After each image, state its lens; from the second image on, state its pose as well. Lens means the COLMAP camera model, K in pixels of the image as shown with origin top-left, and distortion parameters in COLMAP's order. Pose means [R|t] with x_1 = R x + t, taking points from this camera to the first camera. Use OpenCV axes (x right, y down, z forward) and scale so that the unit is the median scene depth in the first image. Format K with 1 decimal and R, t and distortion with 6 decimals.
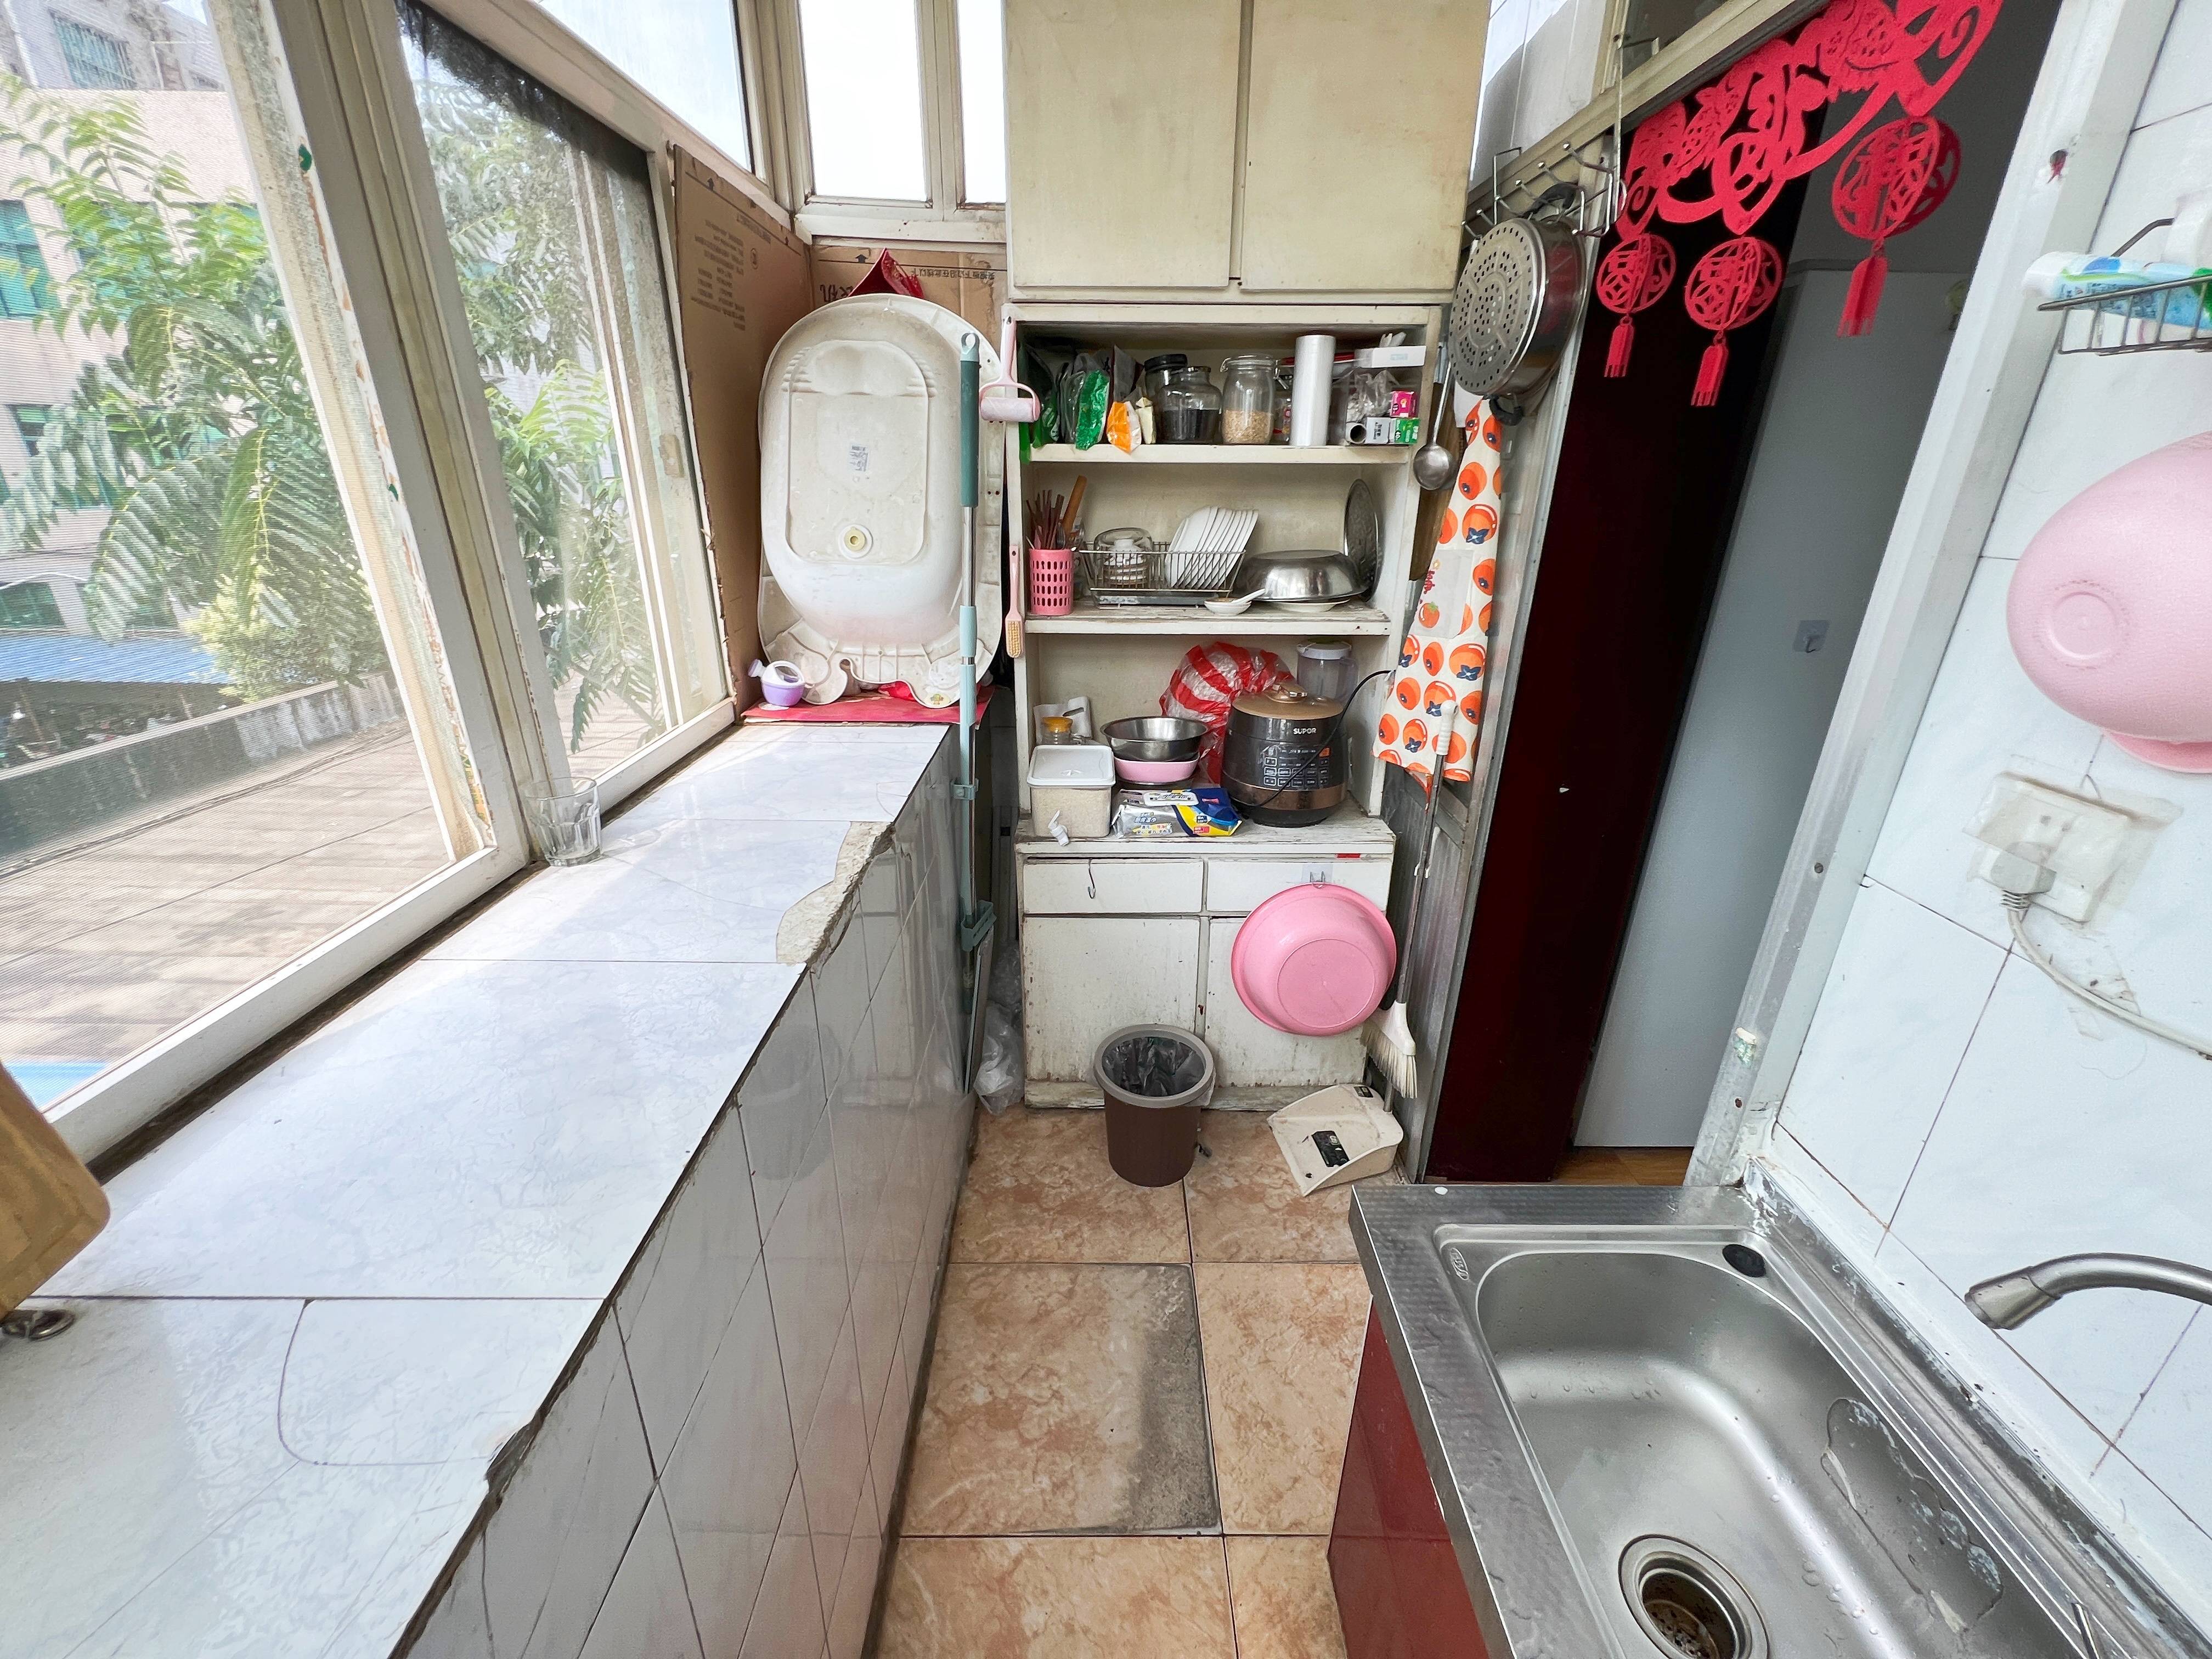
lens RADIAL K [[889.1, 0, 1105.2], [0, 889.1, 823.1], [0, 0, 1]] dist [0.001225, 0.000035]
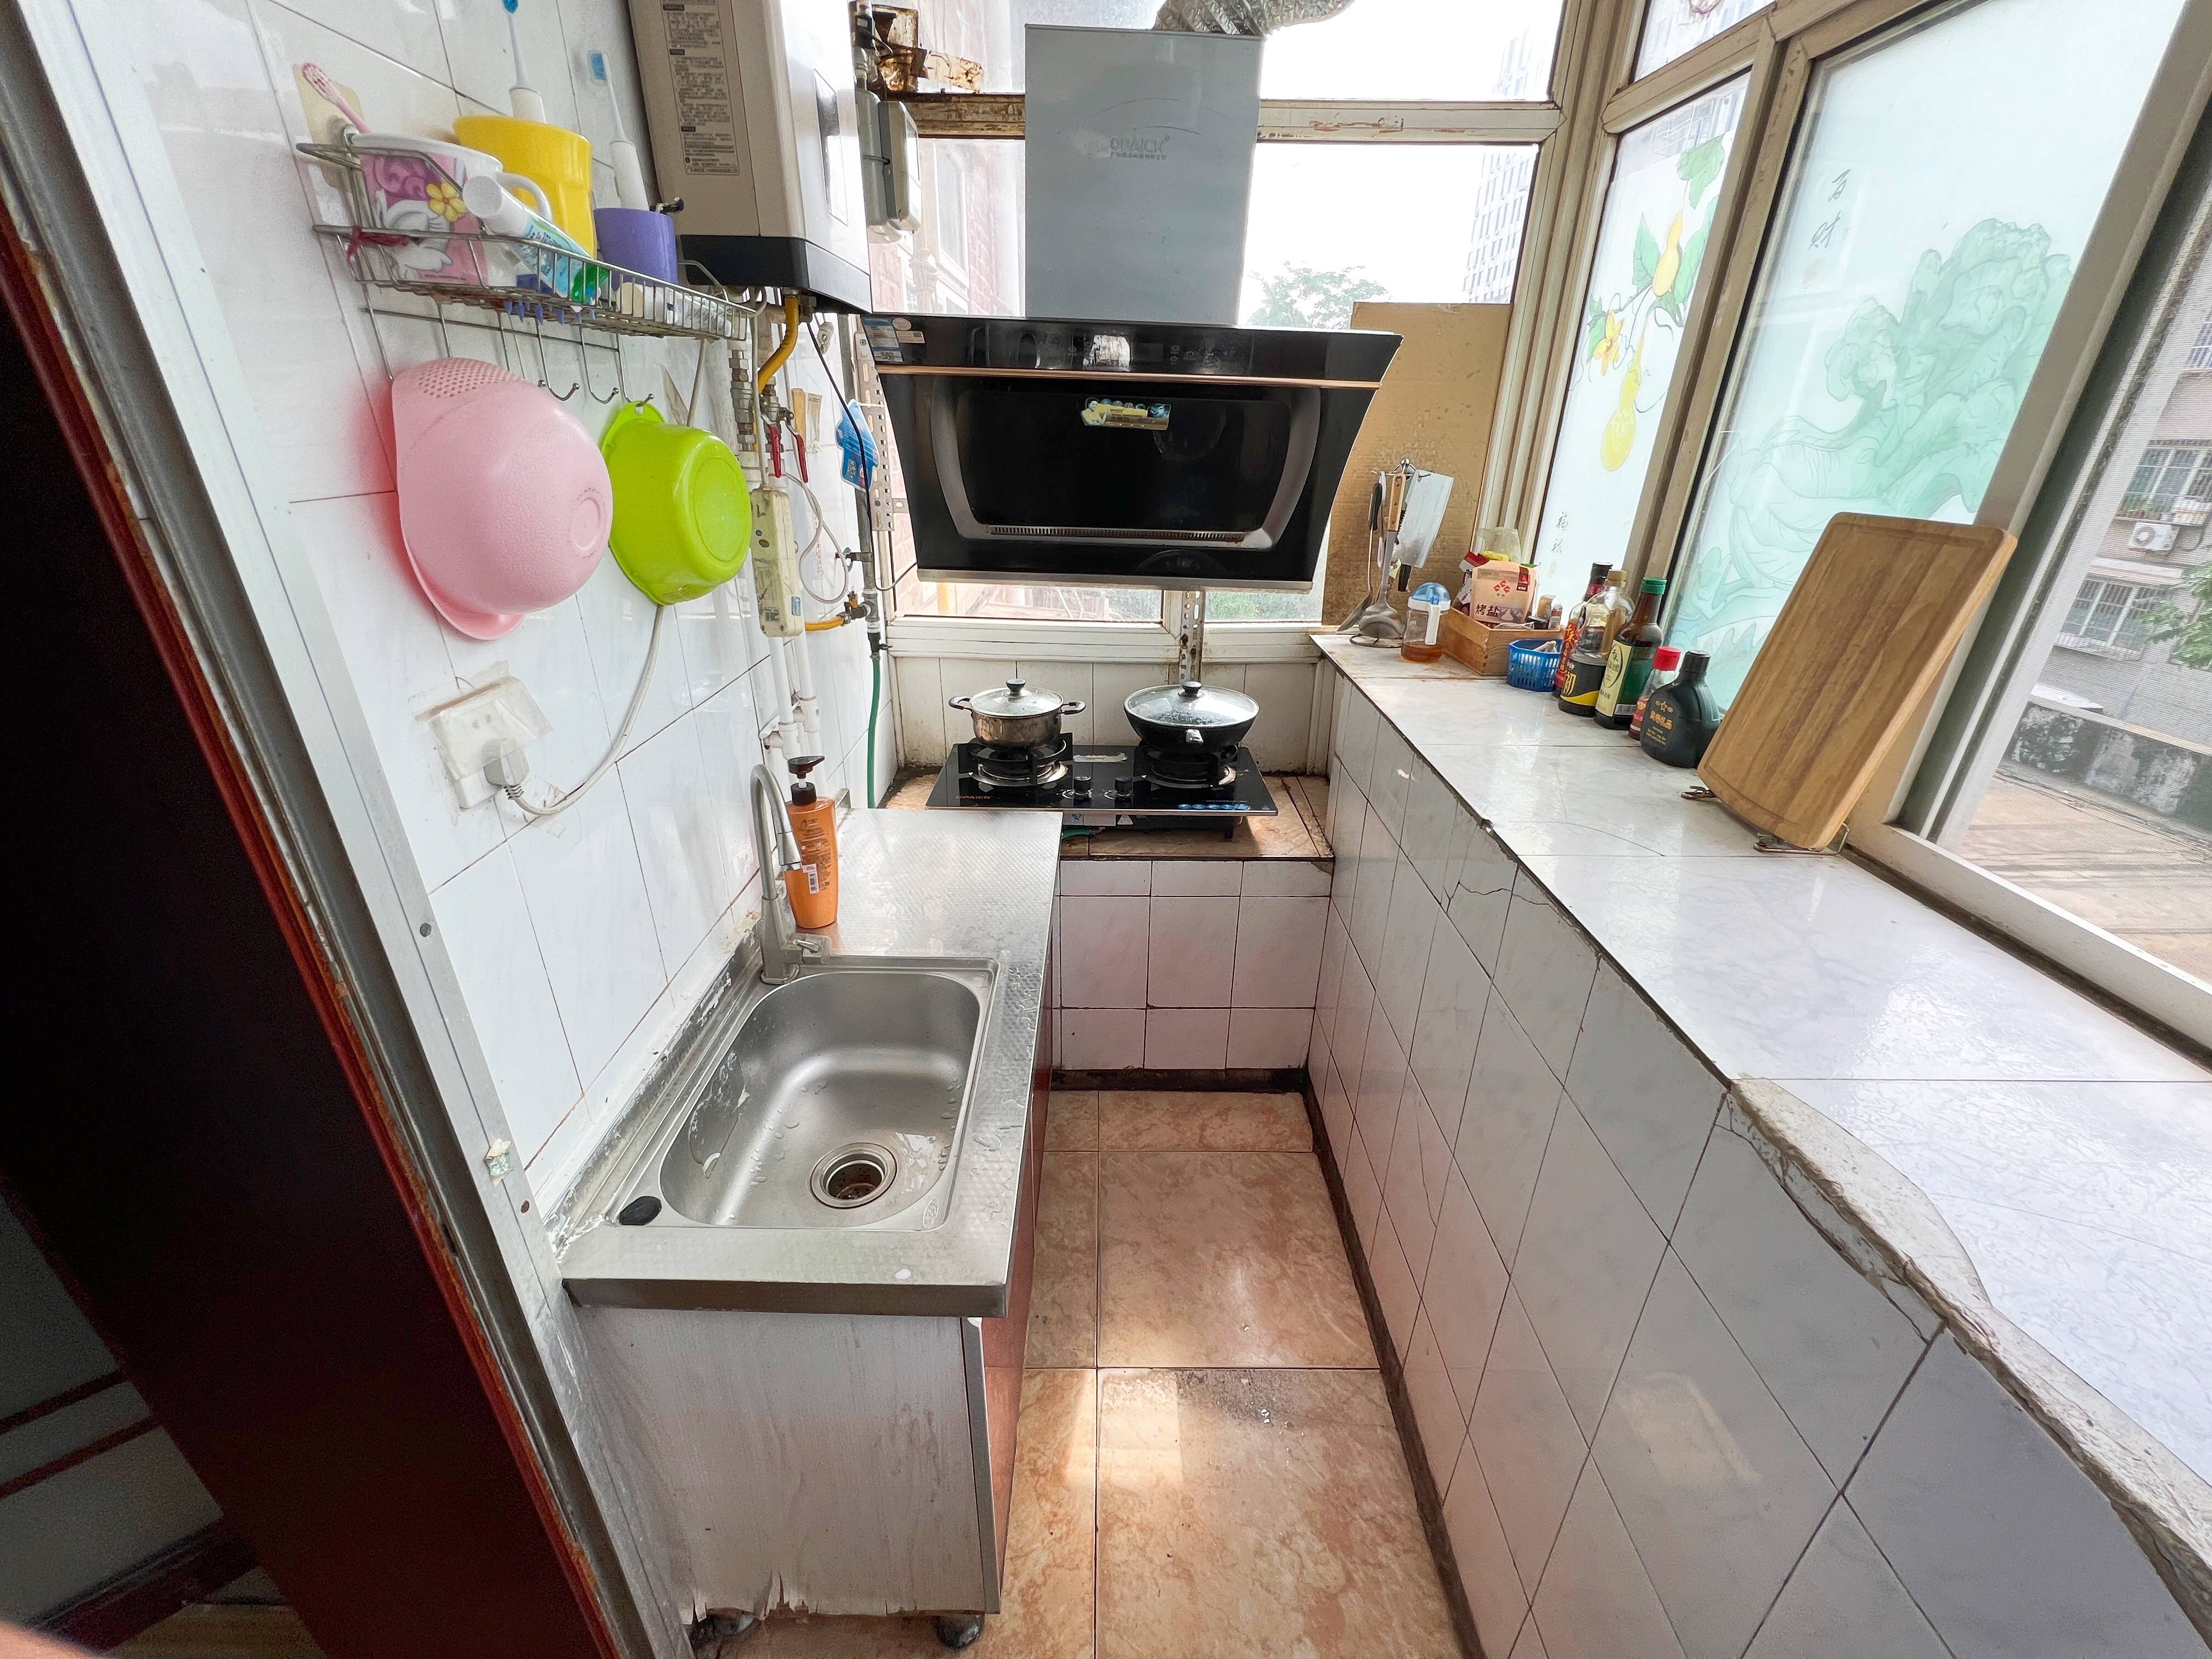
lens RADIAL K [[889.1, 0, 1107.1], [0, 889.1, 828.6], [0, 0, 1]] dist [0.001225, 0.000035]
pose [[-0.999796, -0.018367, -0.008412, 0.292485], [-0.018760, 0.689721, 0.723832, -0.744523], [-0.007492, 0.723842, -0.689925, 1.895118]]
